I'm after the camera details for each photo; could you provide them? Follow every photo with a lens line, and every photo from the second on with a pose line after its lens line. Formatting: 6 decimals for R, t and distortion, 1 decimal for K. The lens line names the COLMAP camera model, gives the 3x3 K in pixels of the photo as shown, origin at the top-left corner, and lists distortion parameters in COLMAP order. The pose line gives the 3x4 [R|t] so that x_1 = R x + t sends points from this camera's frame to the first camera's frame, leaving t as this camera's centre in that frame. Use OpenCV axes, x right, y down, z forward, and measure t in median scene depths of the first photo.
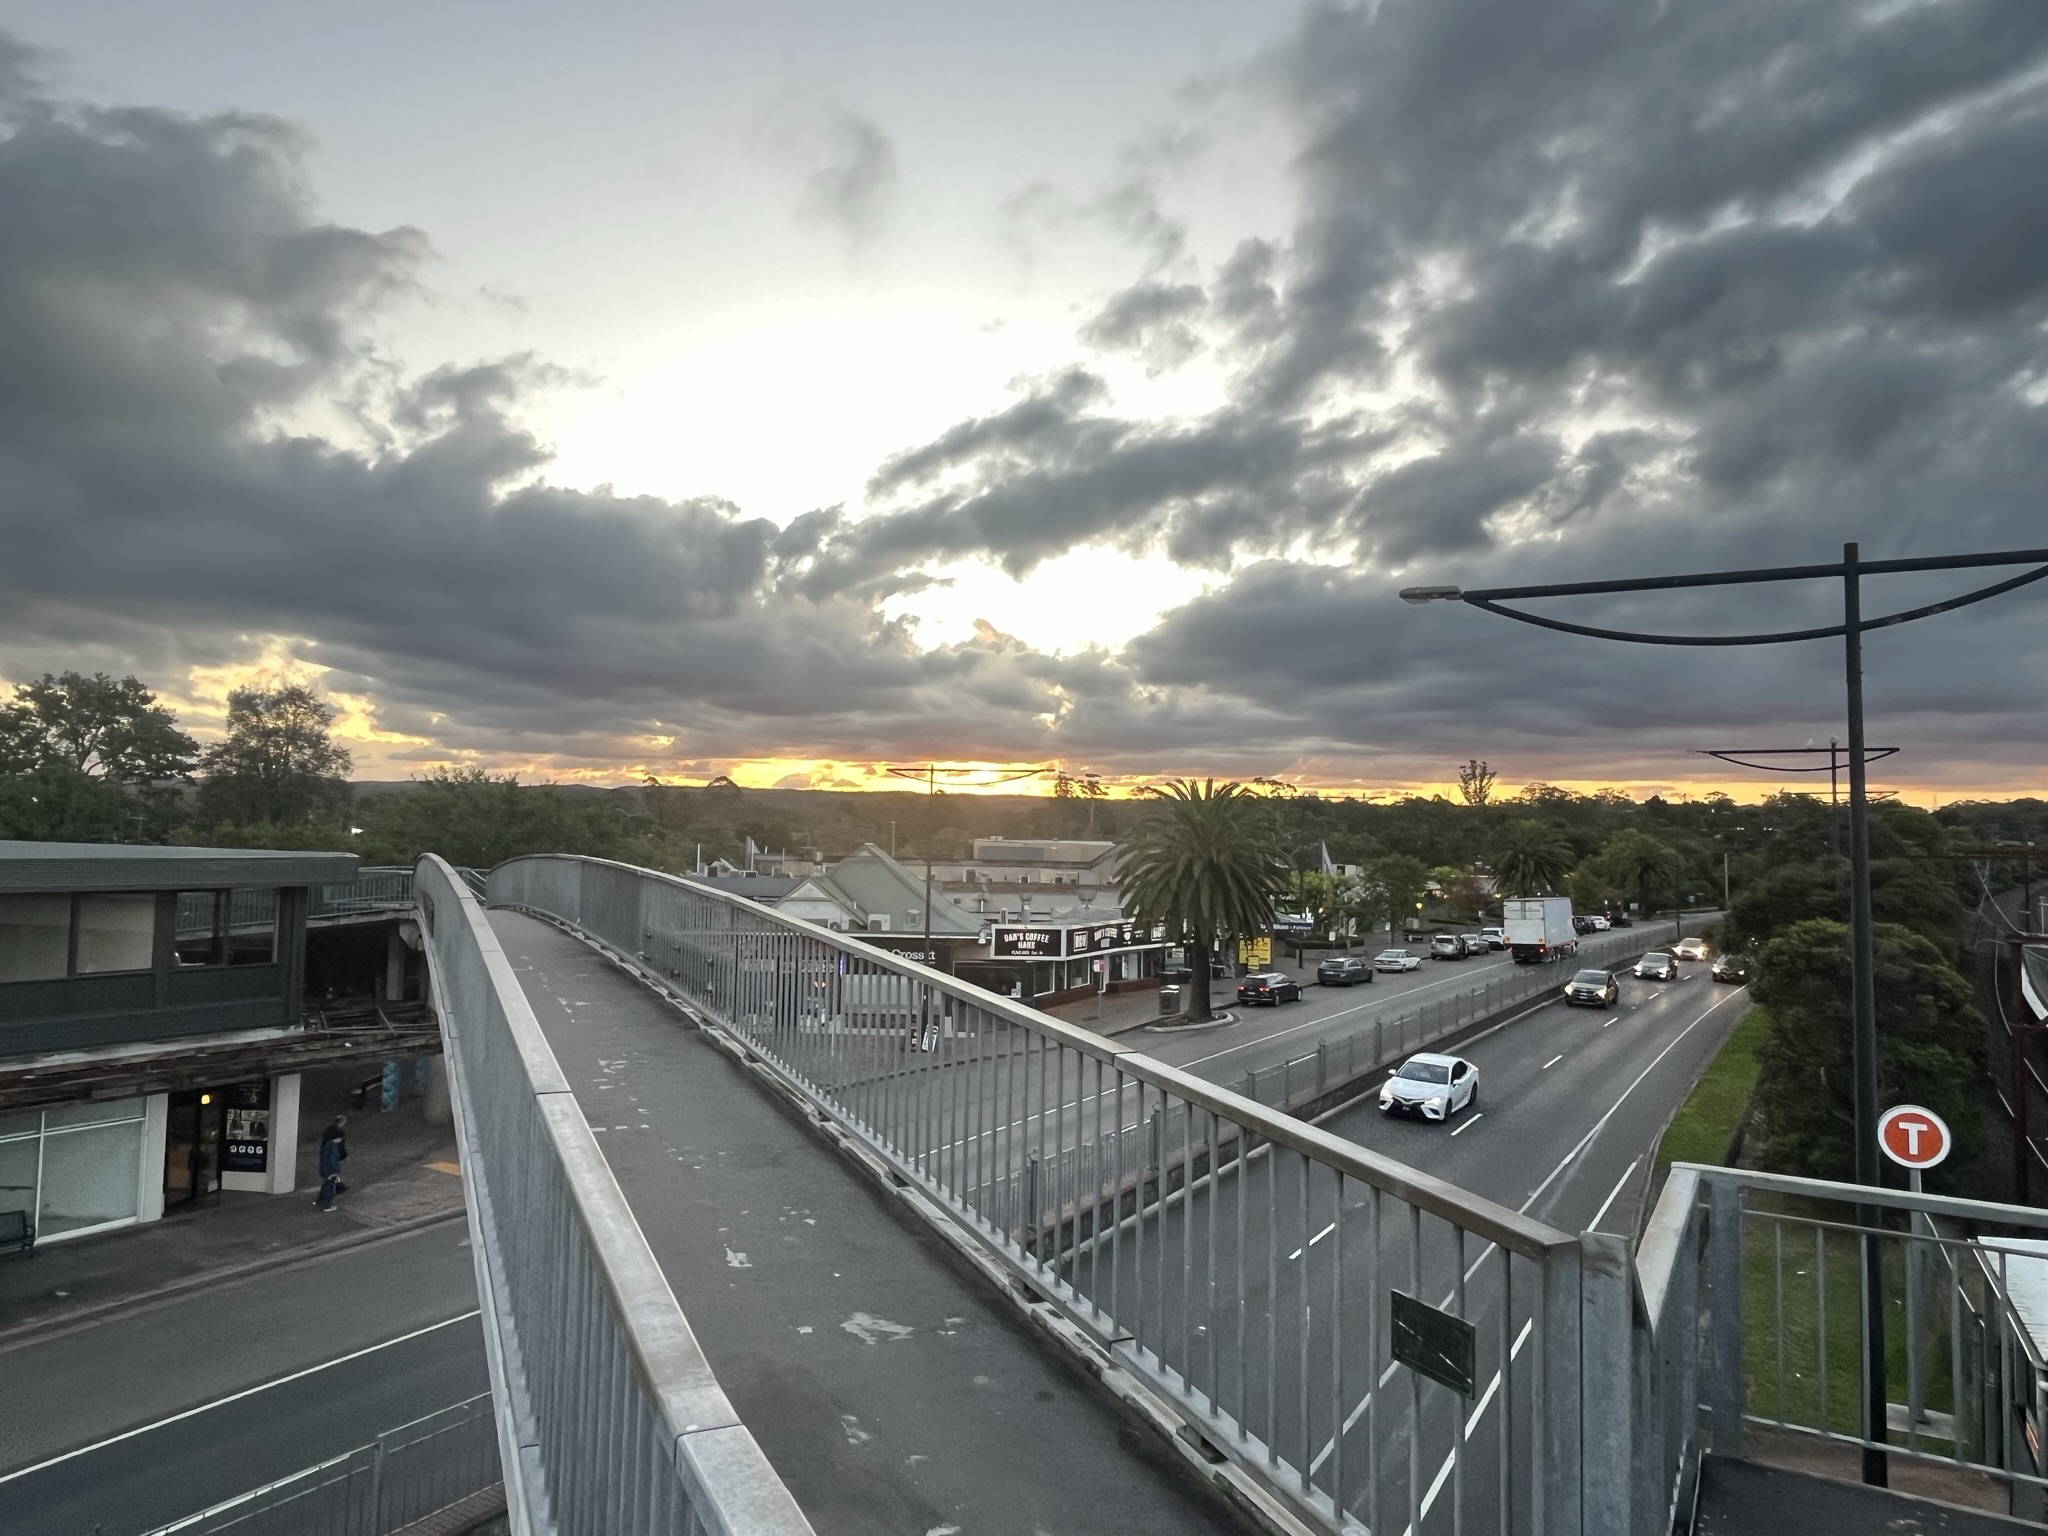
lens RADIAL K [[1307.2, 0, 1010.8], [0, 1307.2, 760.5], [0, 0, 1]] dist [-0.001031, -0.000267]
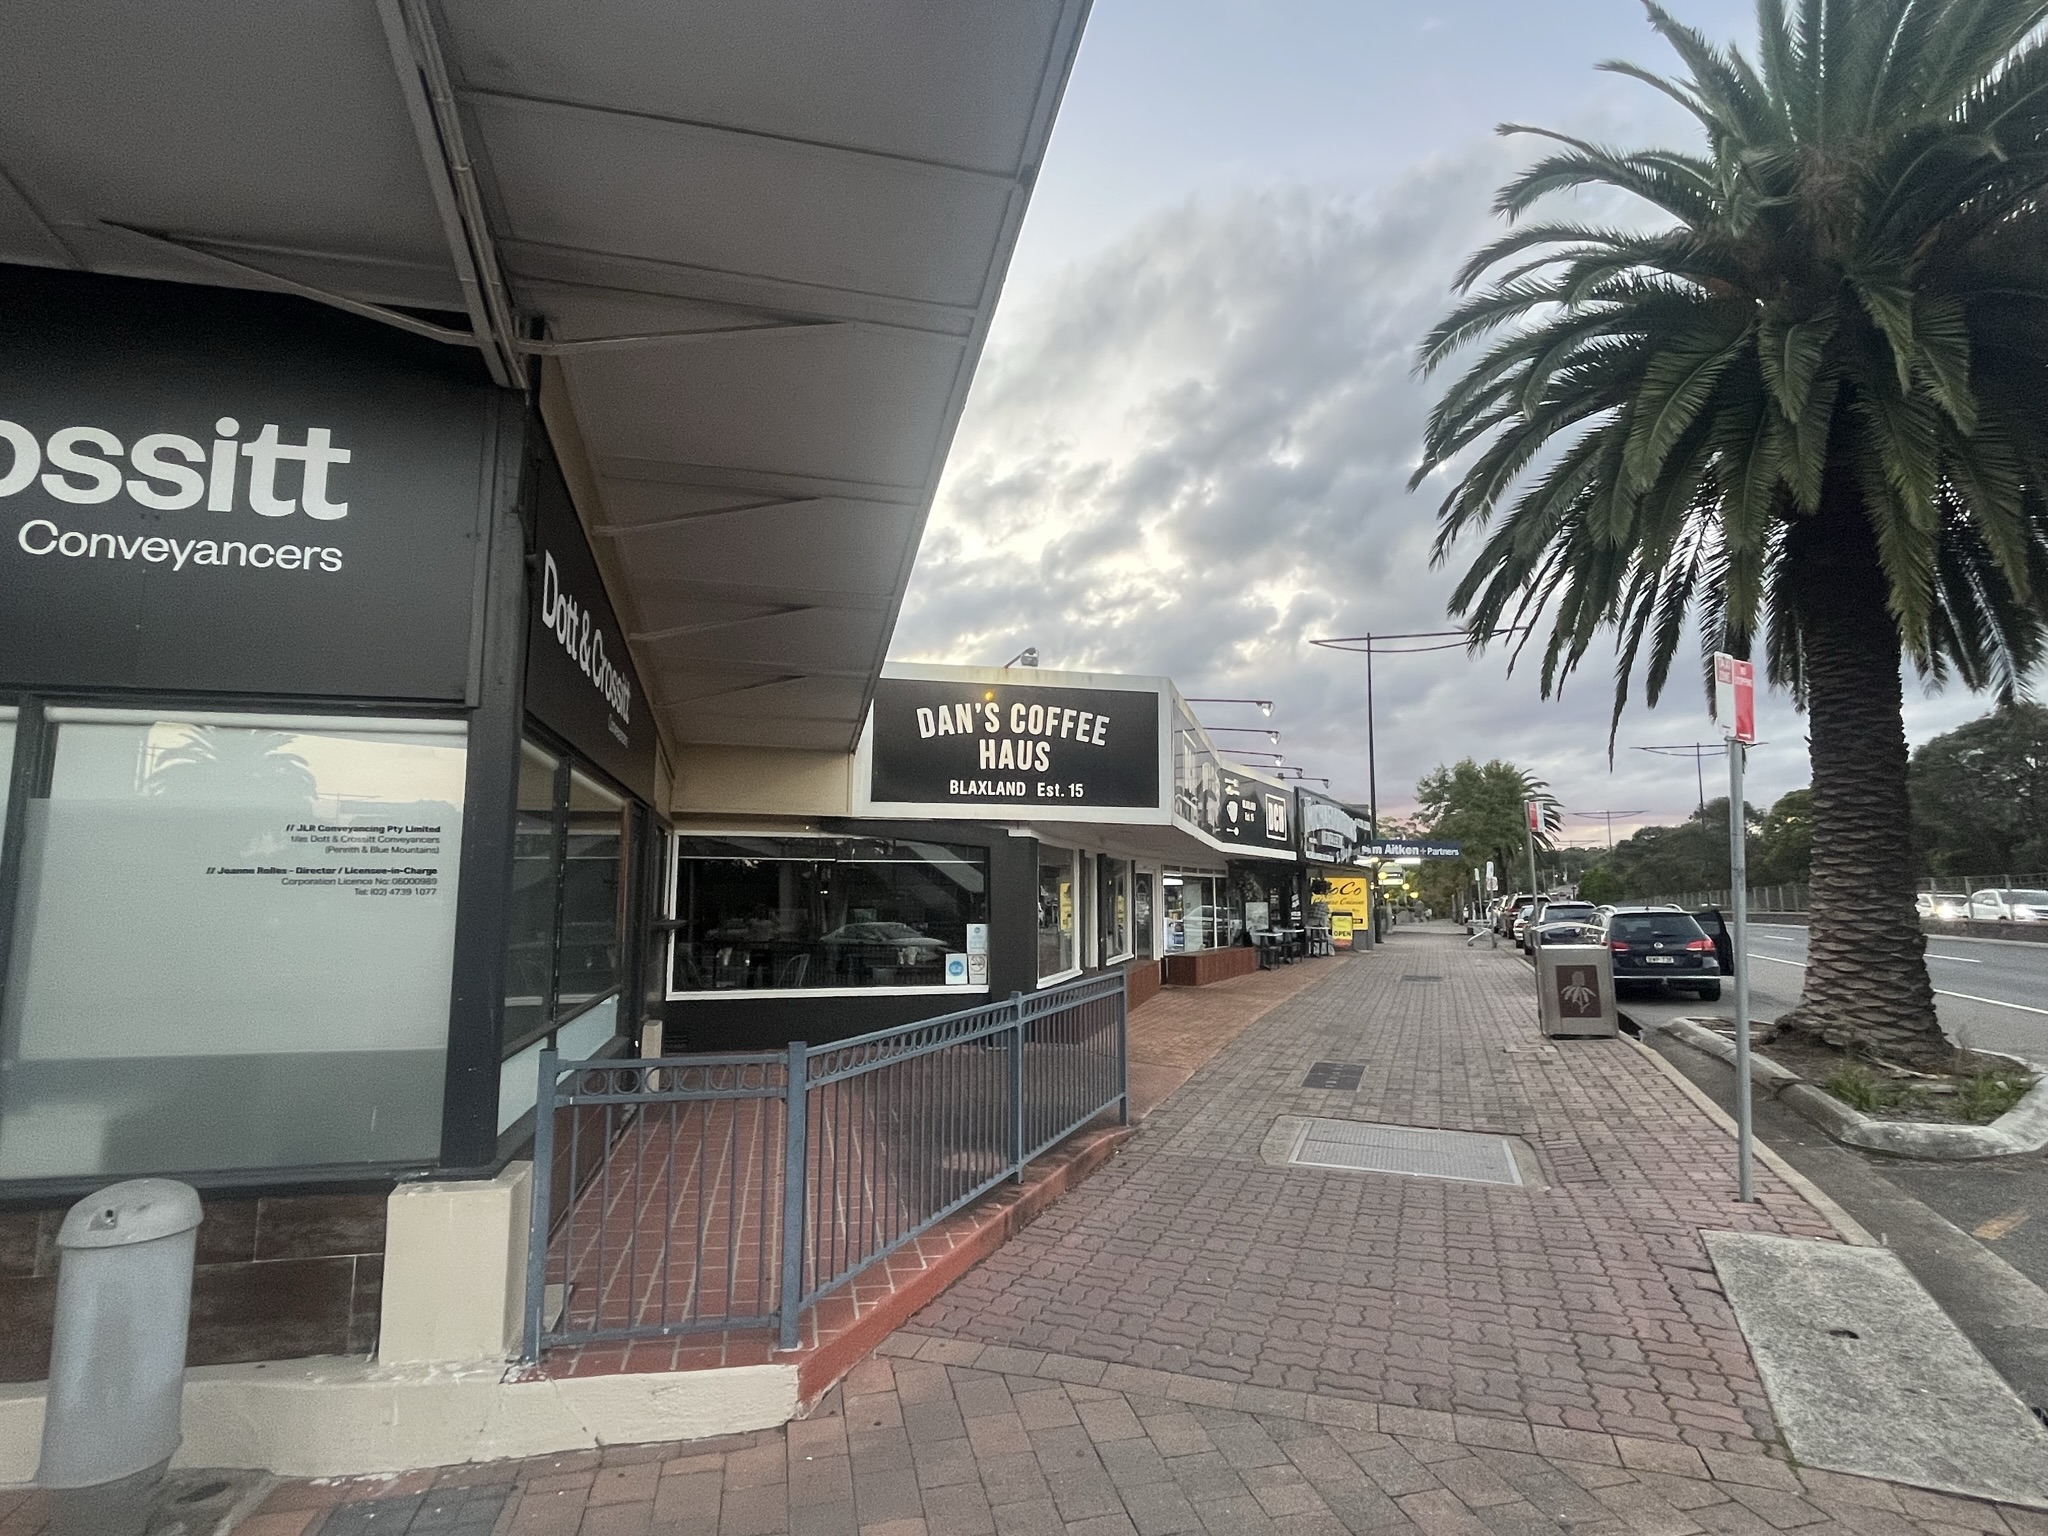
lens RADIAL K [[1070.0, 0, 1024.0], [0, 1070.0, 768.0], [0, 0, 1]] dist [0.000605, 0.000063]
pose [[0.979813, 0.008976, 0.199715, -0.021666], [0.001741, 0.998571, -0.053421, 0.142233], [-0.199909, 0.052690, 0.978397, 0.760297]]
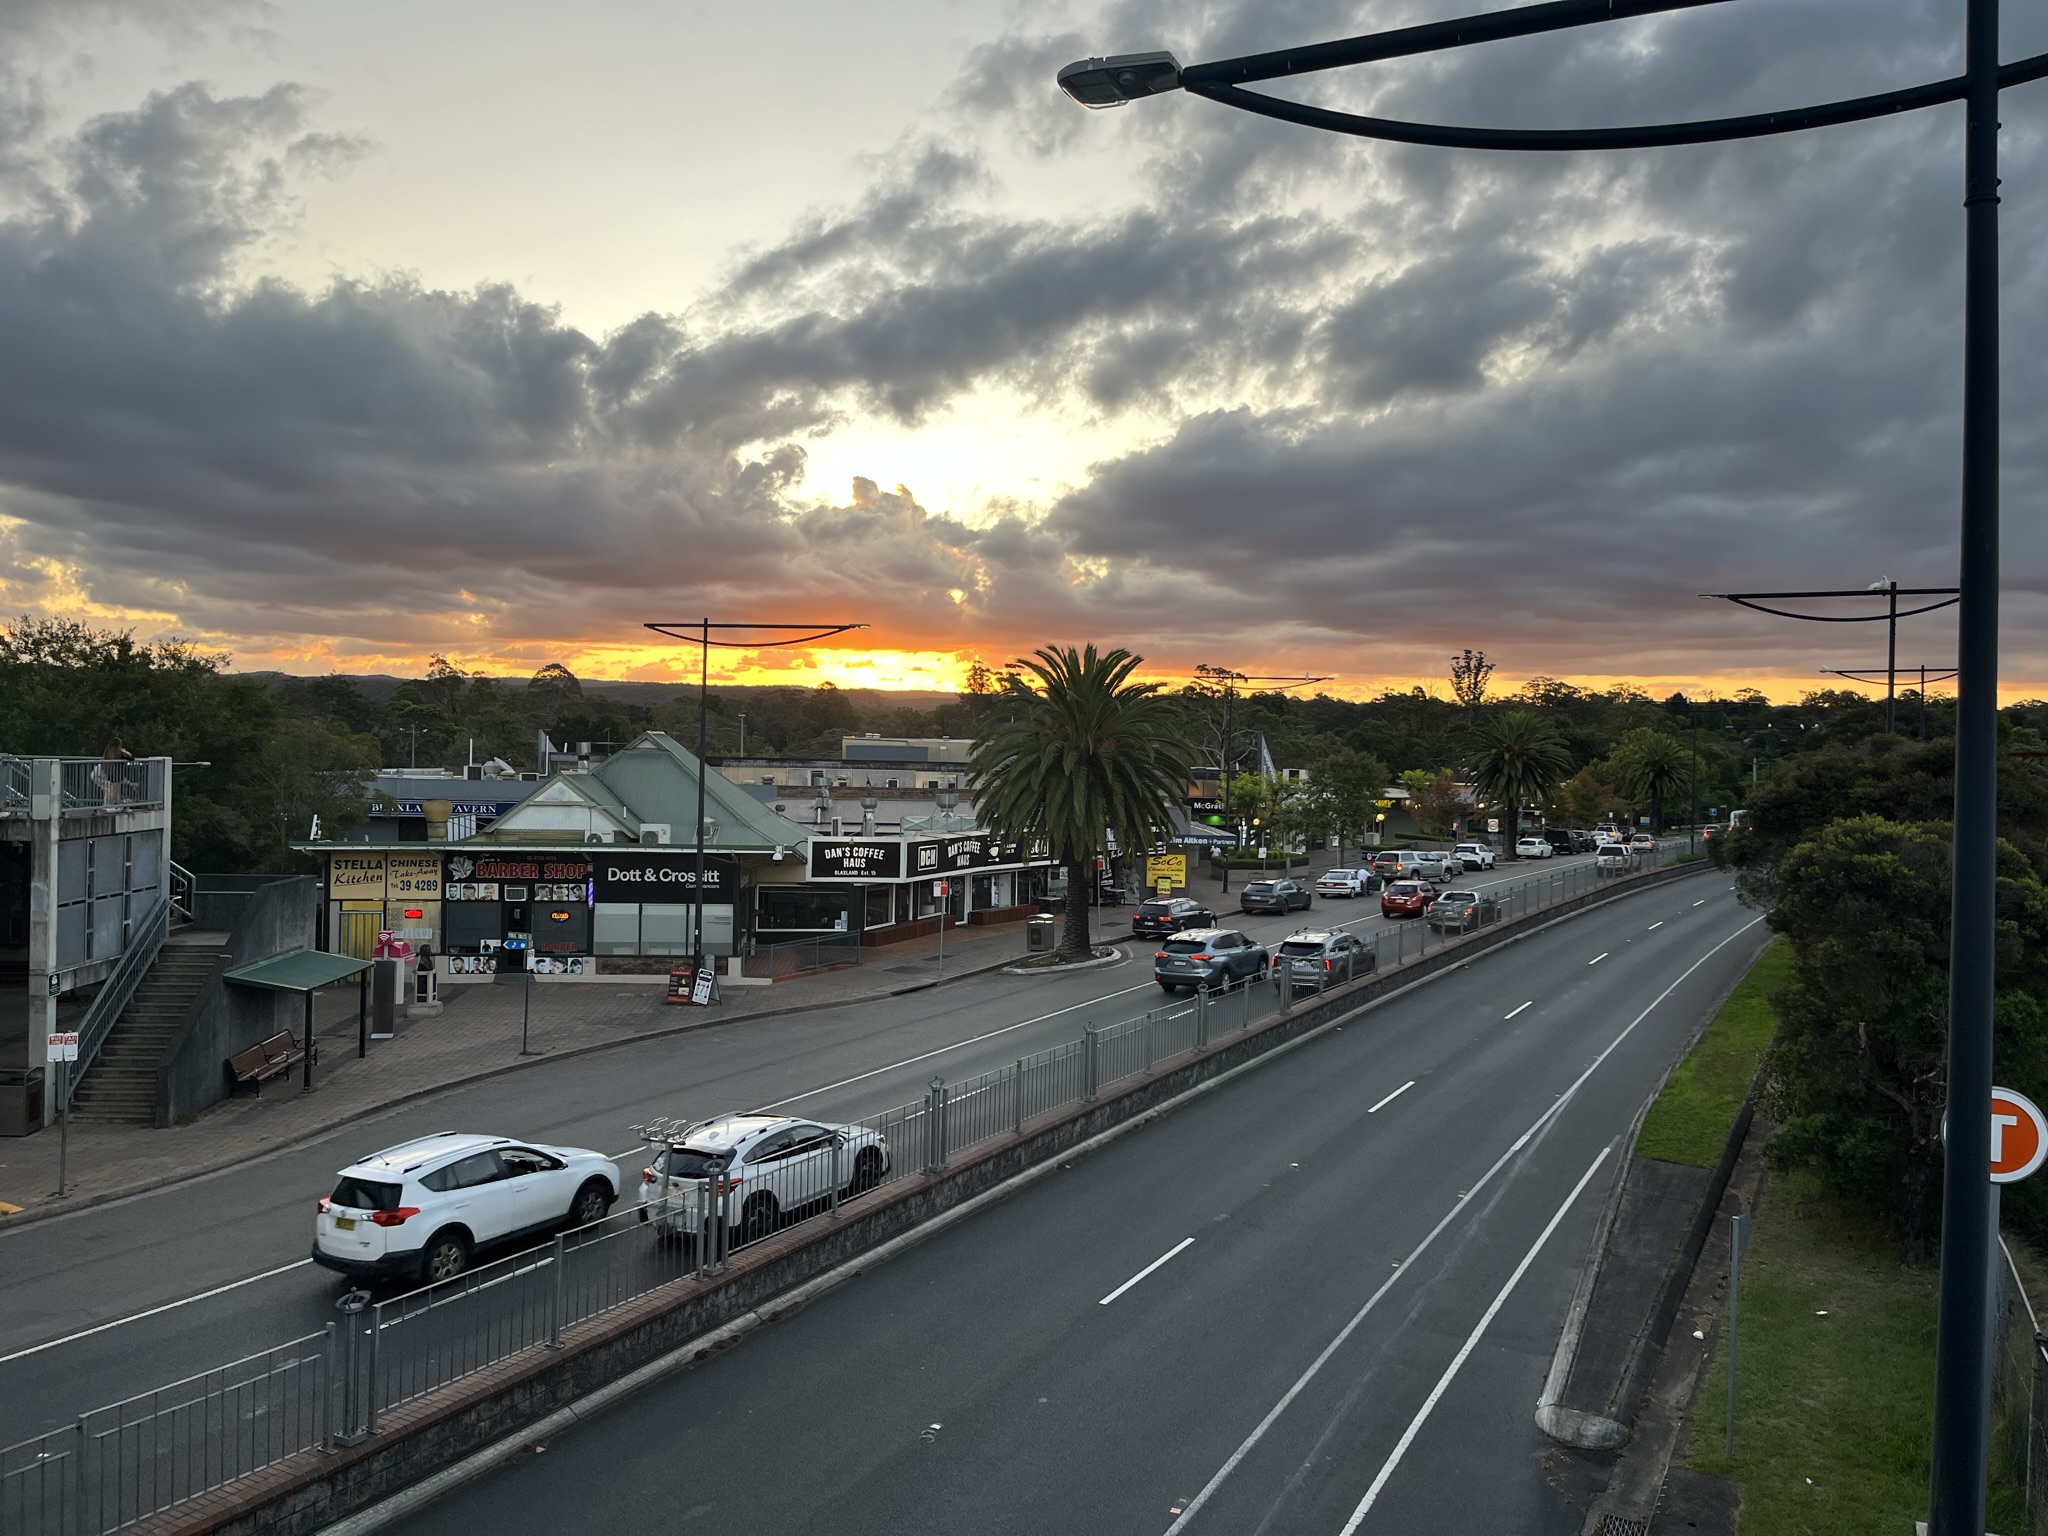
lens RADIAL K [[1546.7, 0, 1037.7], [0, 1546.7, 759.4], [0, 0, 1]] dist [0.077745, -0.103582]
pose [[0.997692, 0.000986, 0.067889, 0.053379], [-0.005624, 0.997658, 0.068163, 0.016935], [-0.067663, -0.068388, 0.995362, 0.087930]]
